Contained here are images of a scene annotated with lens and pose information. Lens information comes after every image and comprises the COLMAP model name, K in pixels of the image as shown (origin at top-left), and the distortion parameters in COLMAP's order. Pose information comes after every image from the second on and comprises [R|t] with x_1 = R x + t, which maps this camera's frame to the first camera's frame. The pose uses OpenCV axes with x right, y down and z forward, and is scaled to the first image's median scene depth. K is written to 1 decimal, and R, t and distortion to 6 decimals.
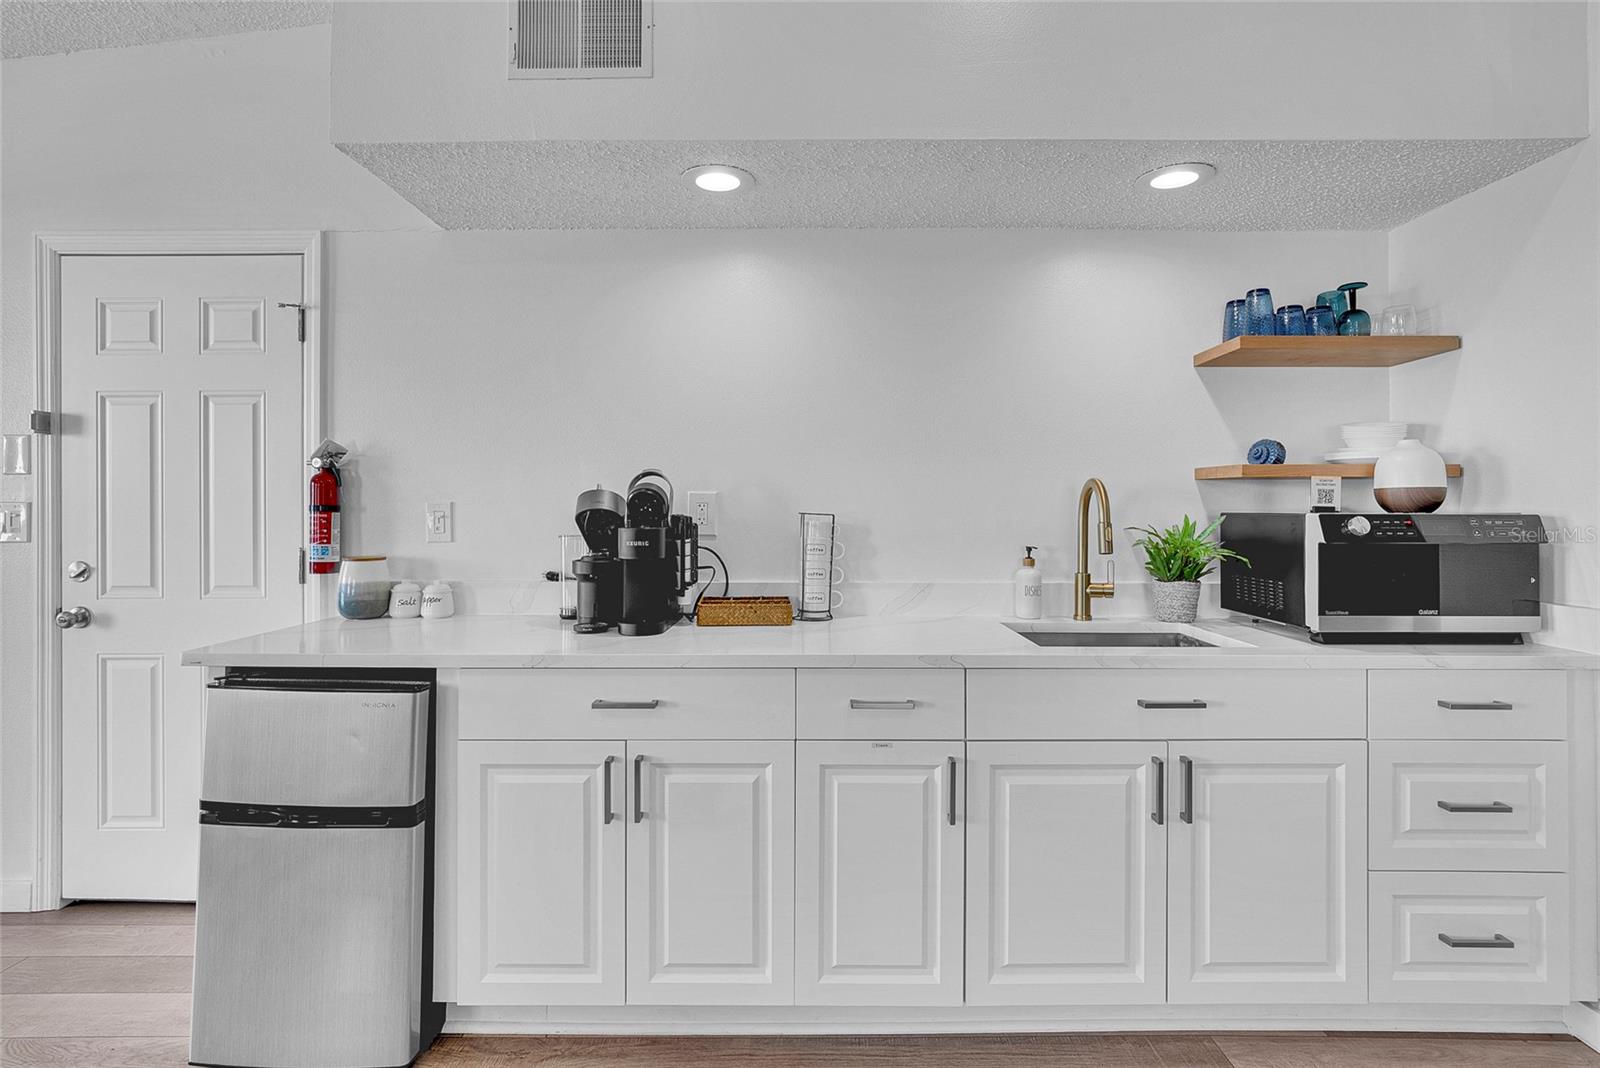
lens RADIAL K [[766.9, 0, 799.3], [0, 766.9, 500.0], [0, 0, 1]] dist [-0.016655, 0.003833]
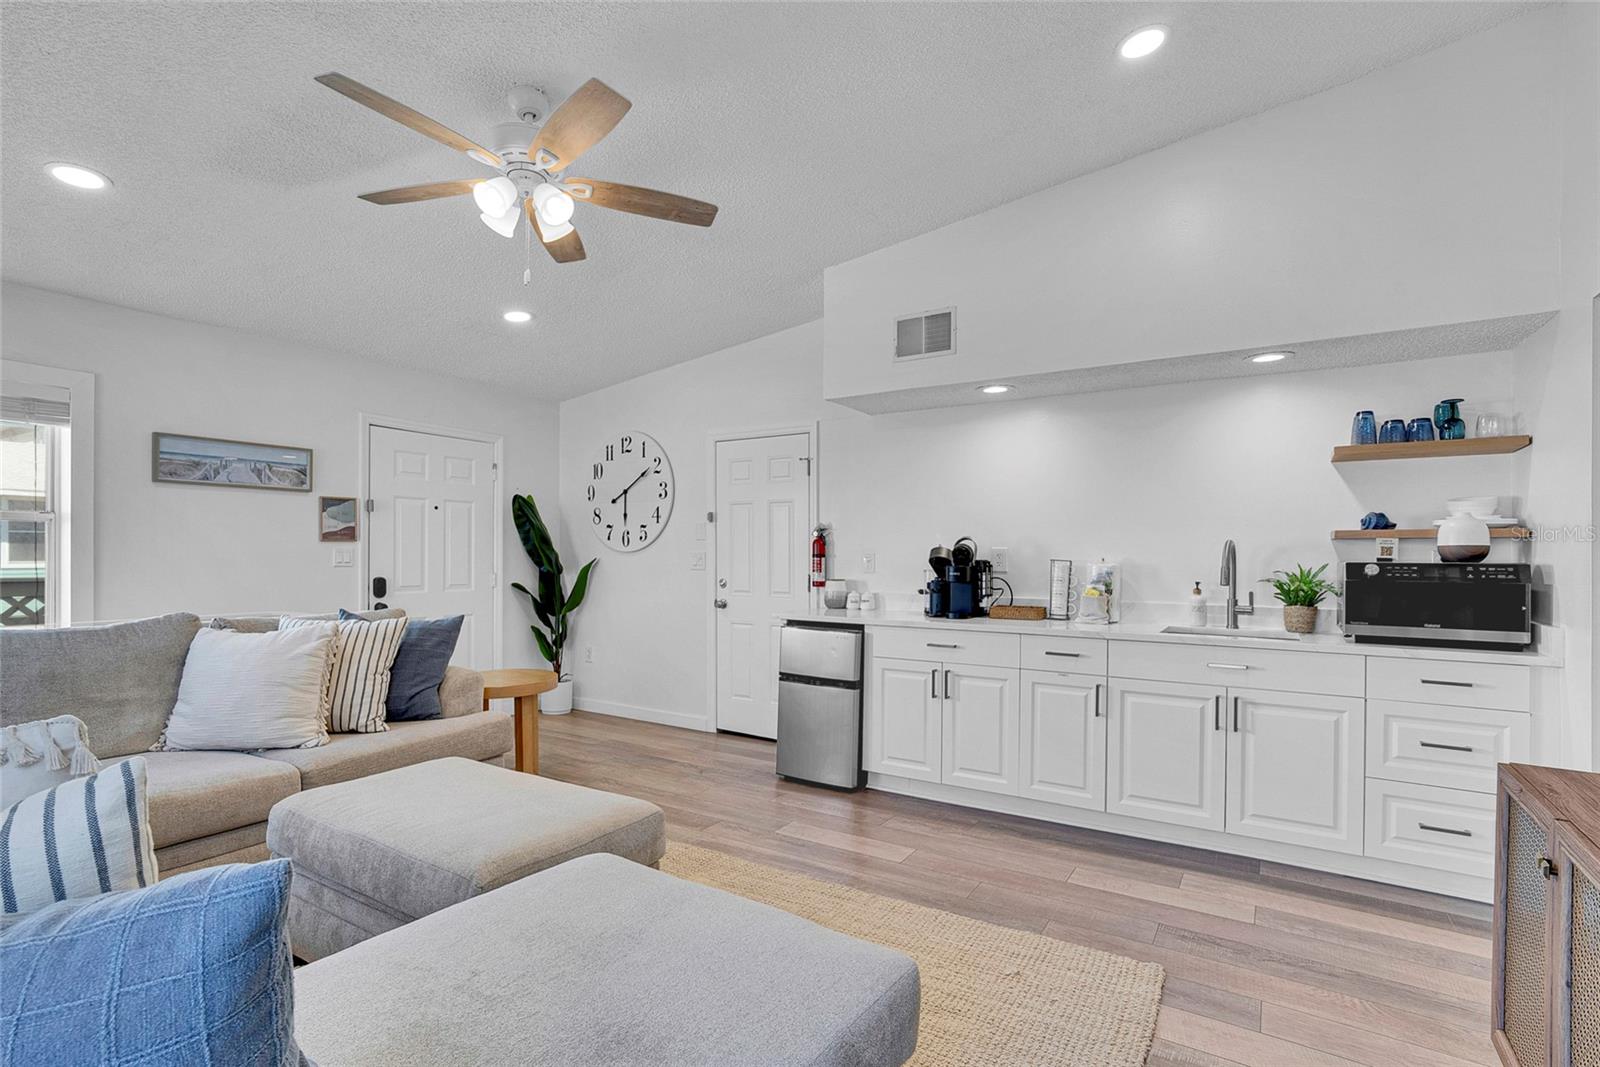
lens RADIAL K [[766.9, 0, 786.2], [0, 766.9, 551.1], [0, 0, 1]] dist [-0.016655, 0.003833]
pose [[0.841753, 0.002210, -0.539859, 0.471563], [-0.000216, 0.999993, 0.003756, -0.010021], [0.539863, -0.003045, 0.841747, -0.882334]]
